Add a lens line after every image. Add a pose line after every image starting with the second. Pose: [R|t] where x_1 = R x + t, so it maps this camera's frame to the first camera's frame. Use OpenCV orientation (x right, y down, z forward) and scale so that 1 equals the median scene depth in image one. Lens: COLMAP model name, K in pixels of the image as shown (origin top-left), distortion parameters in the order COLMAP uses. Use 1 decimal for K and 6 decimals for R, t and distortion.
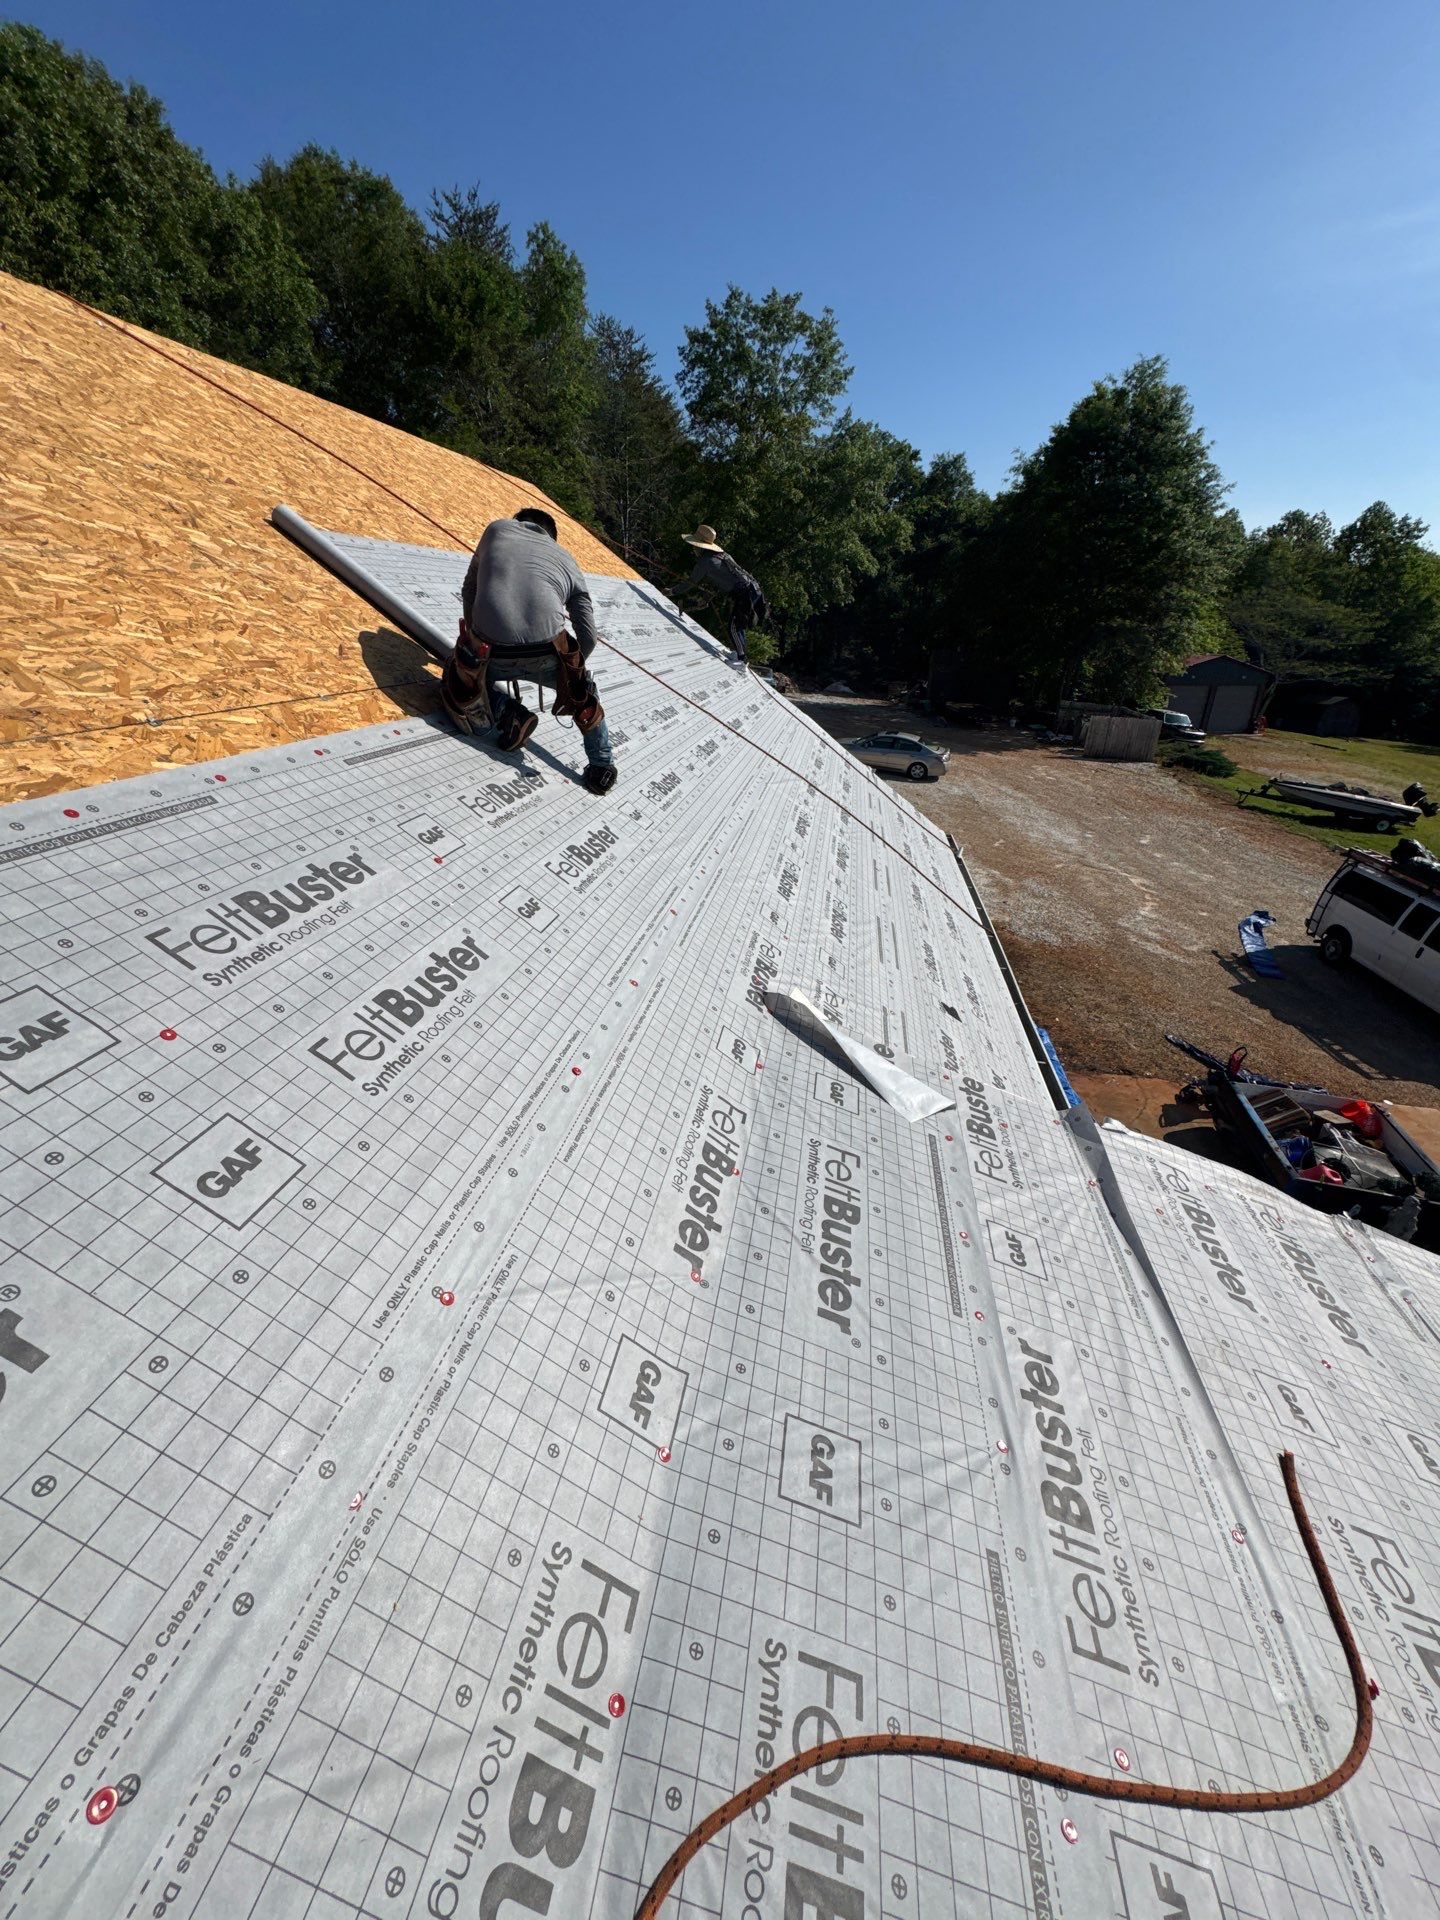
lens RADIAL K [[759.7, 0, 717.8], [0, 759.7, 960.5], [0, 0, 1]] dist [-0.001638, 0.000378]
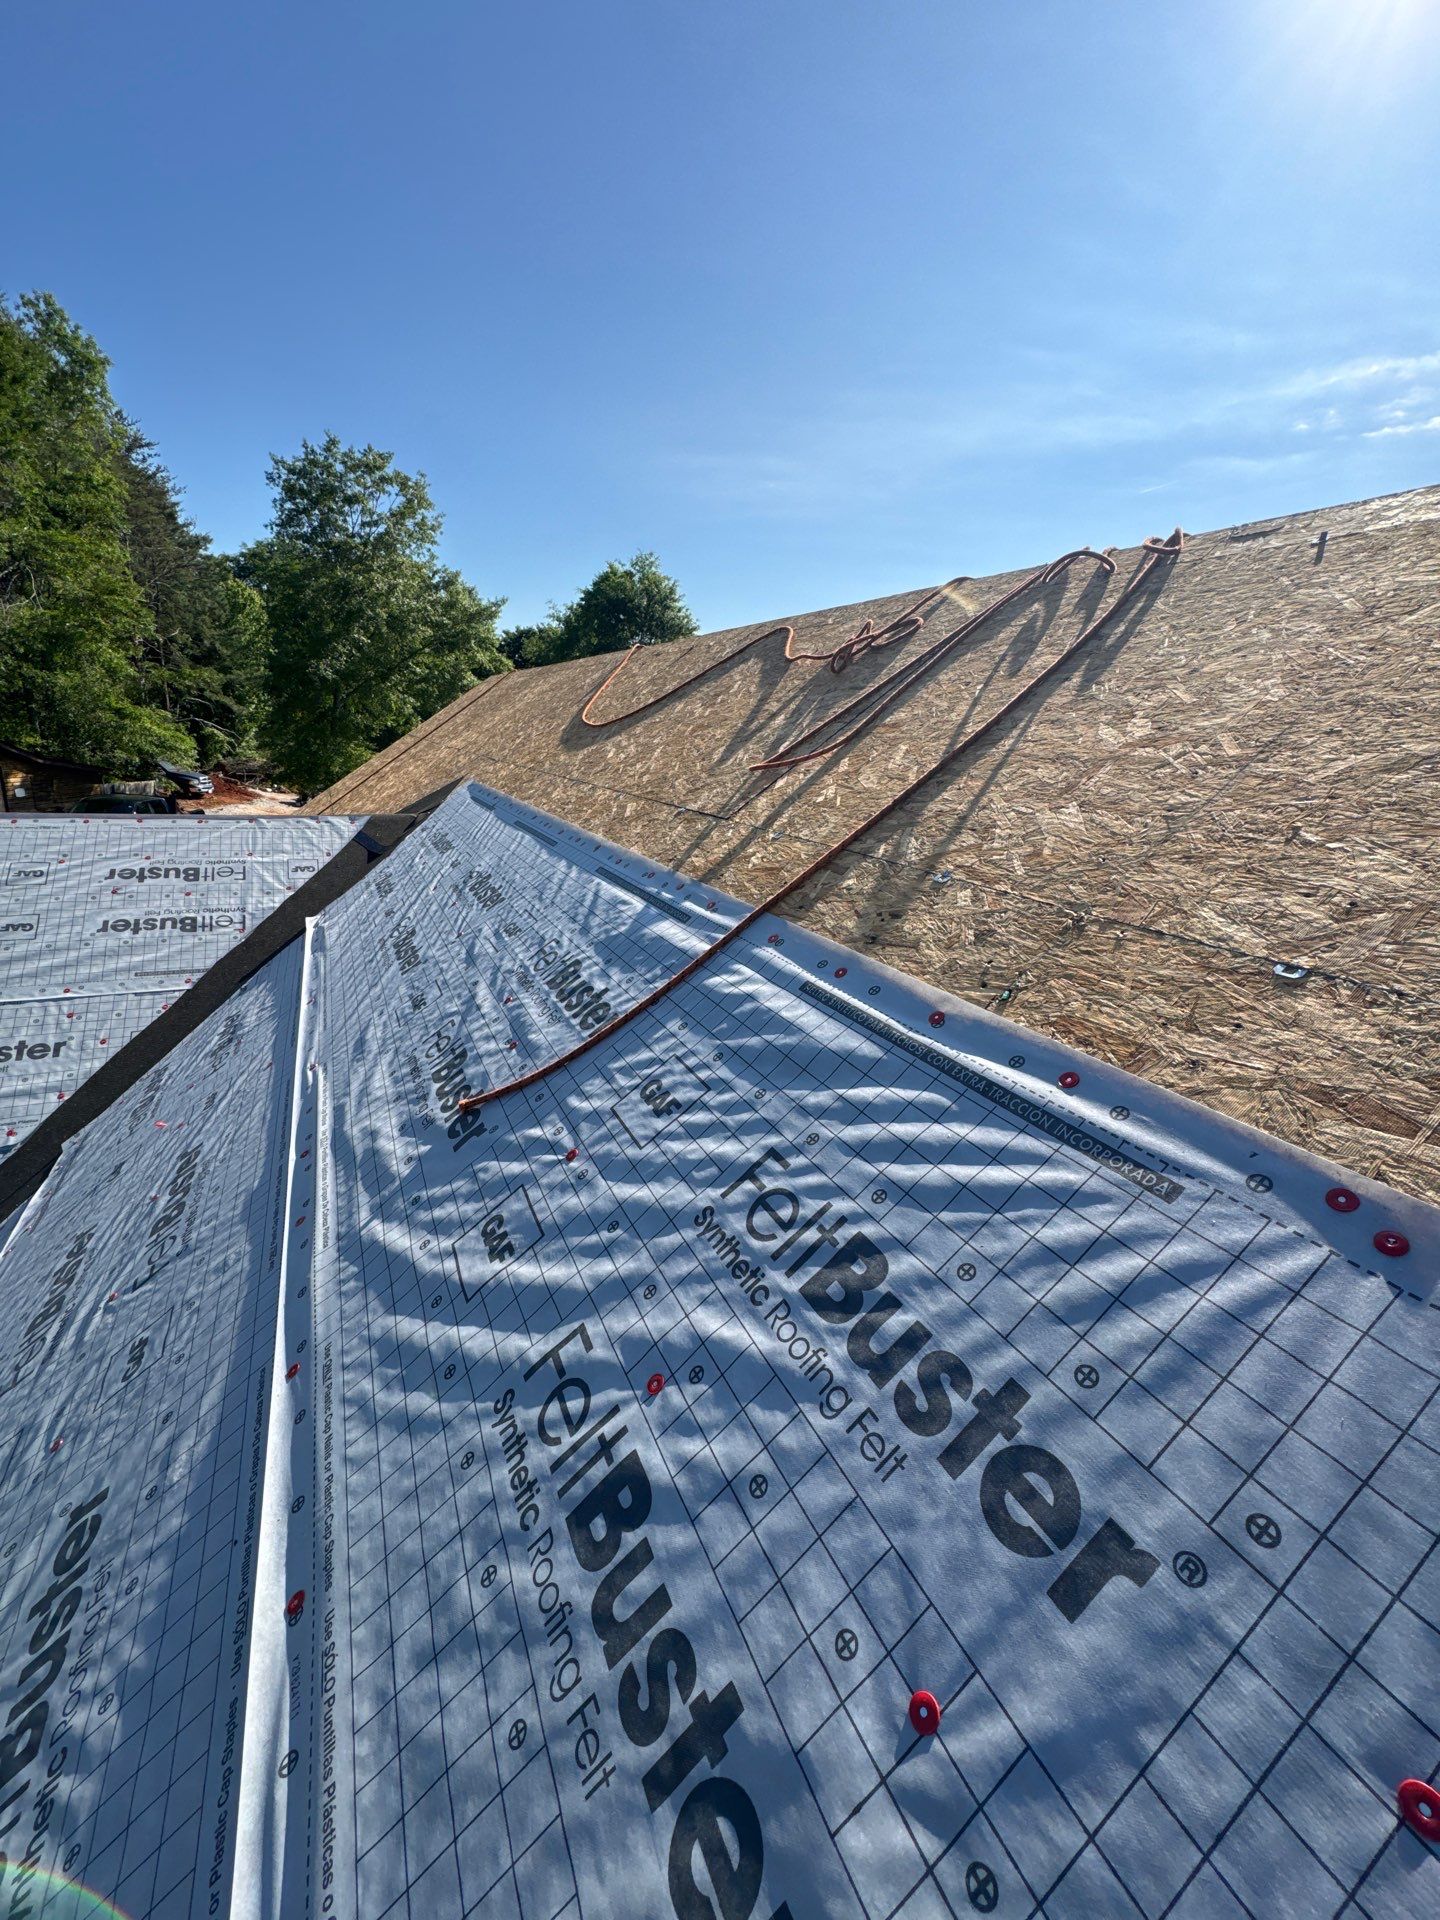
lens RADIAL K [[759.7, 0, 717.8], [0, 759.7, 957.5], [0, 0, 1]] dist [-0.001638, 0.000378]
pose [[0.807872, -0.129030, 0.575060, -2.714878], [0.196205, 0.978964, -0.055981, -0.199223], [-0.555740, 0.158055, 0.816194, -0.428446]]
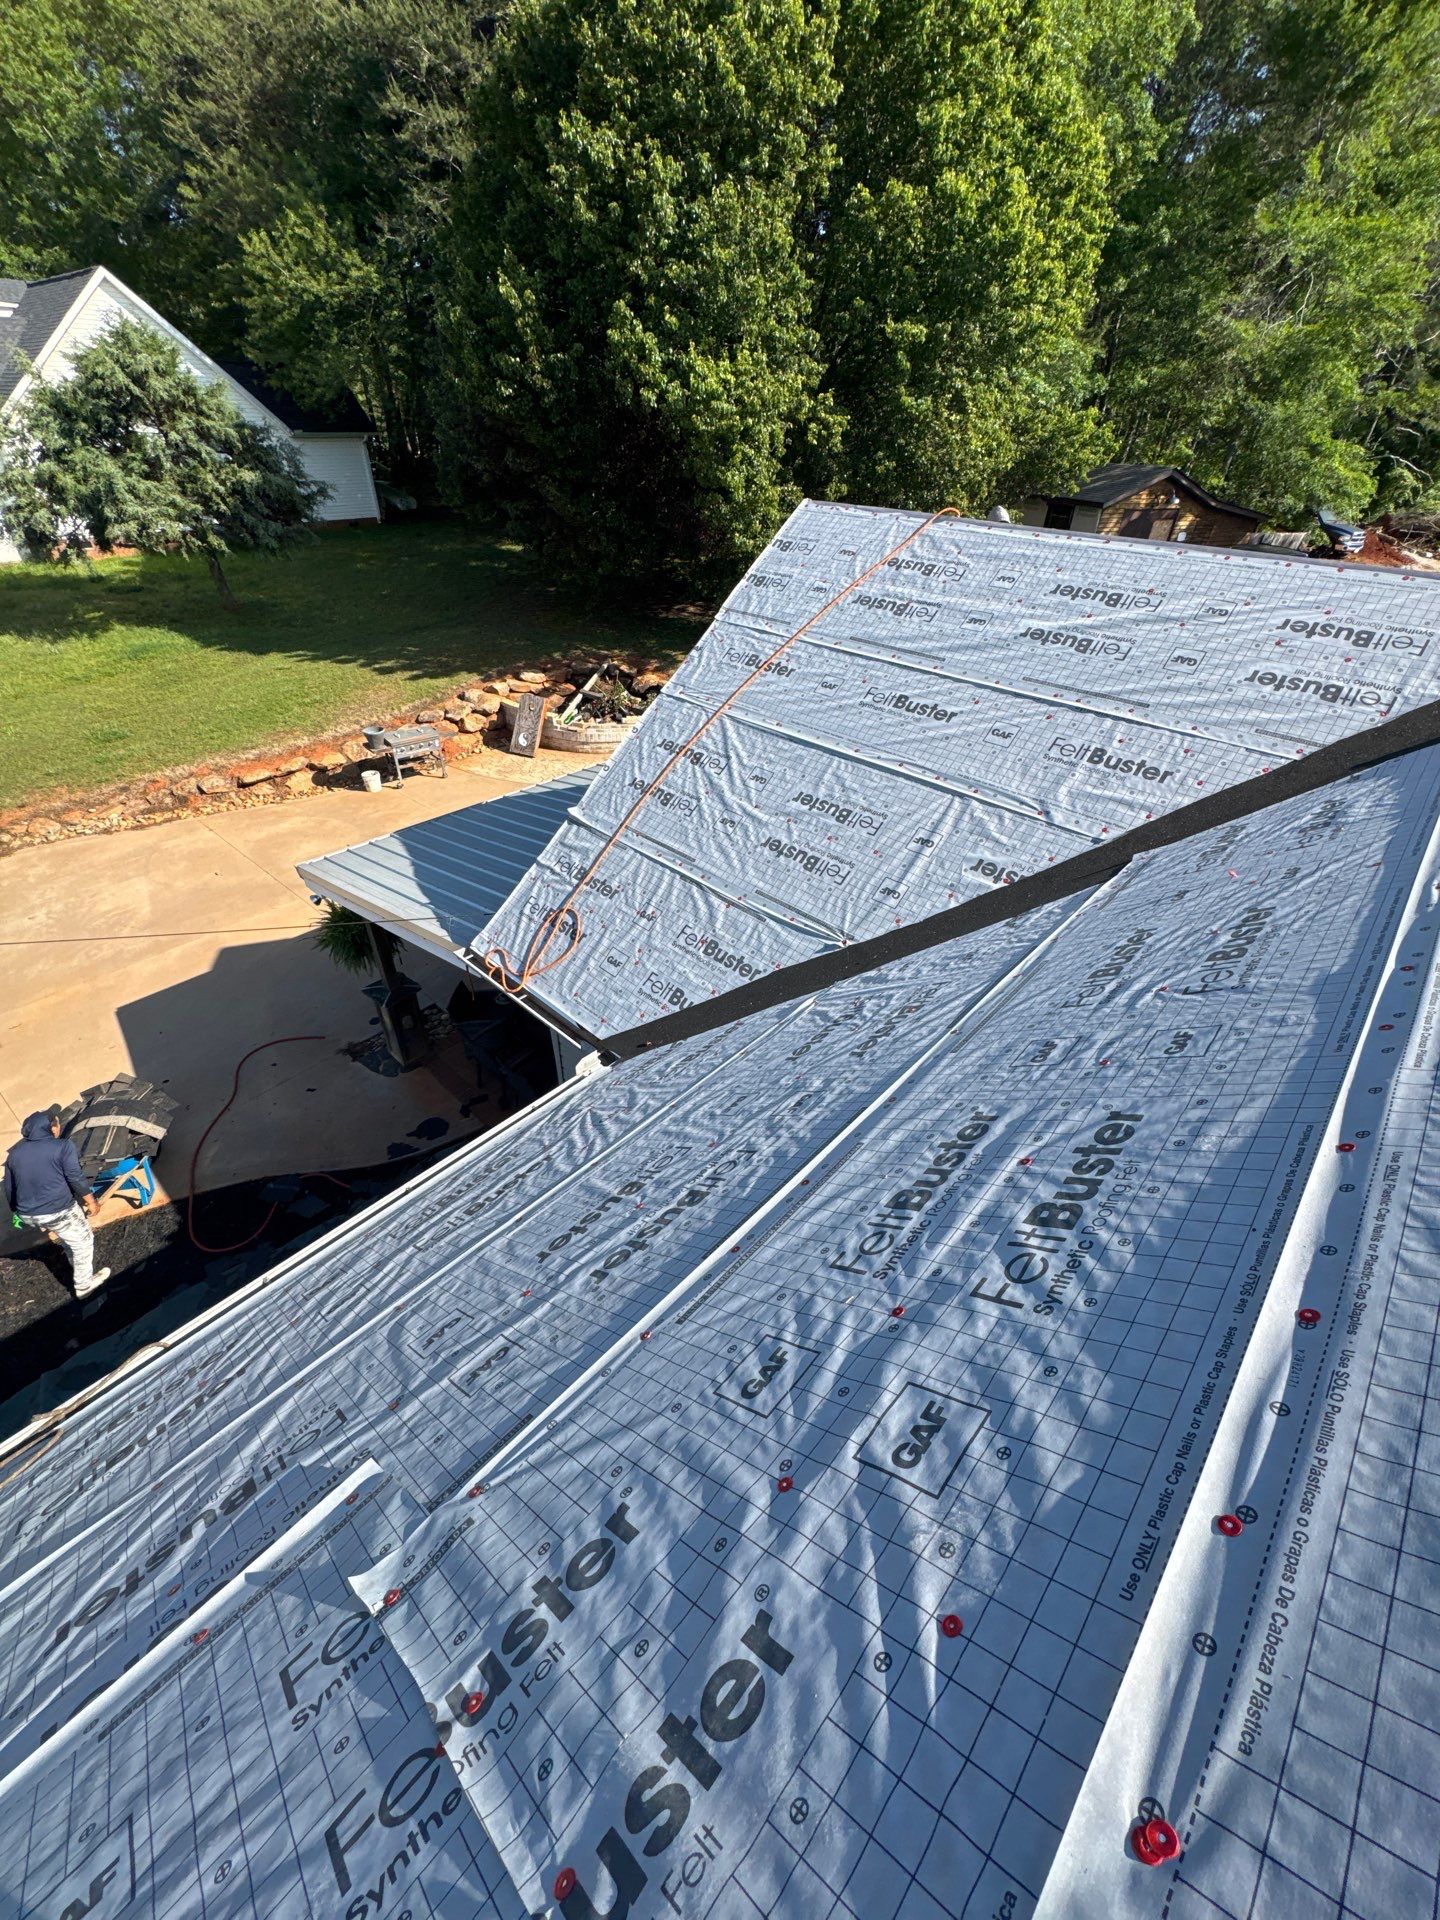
lens RADIAL K [[759.7, 0, 730.2], [0, 759.7, 956.9], [0, 0, 1]] dist [-0.001638, 0.000378]
pose [[0.838795, 0.325459, -0.436463, -2.870477], [-0.240236, 0.940647, 0.239730, -0.154407], [0.488580, -0.096230, 0.867196, -0.456754]]
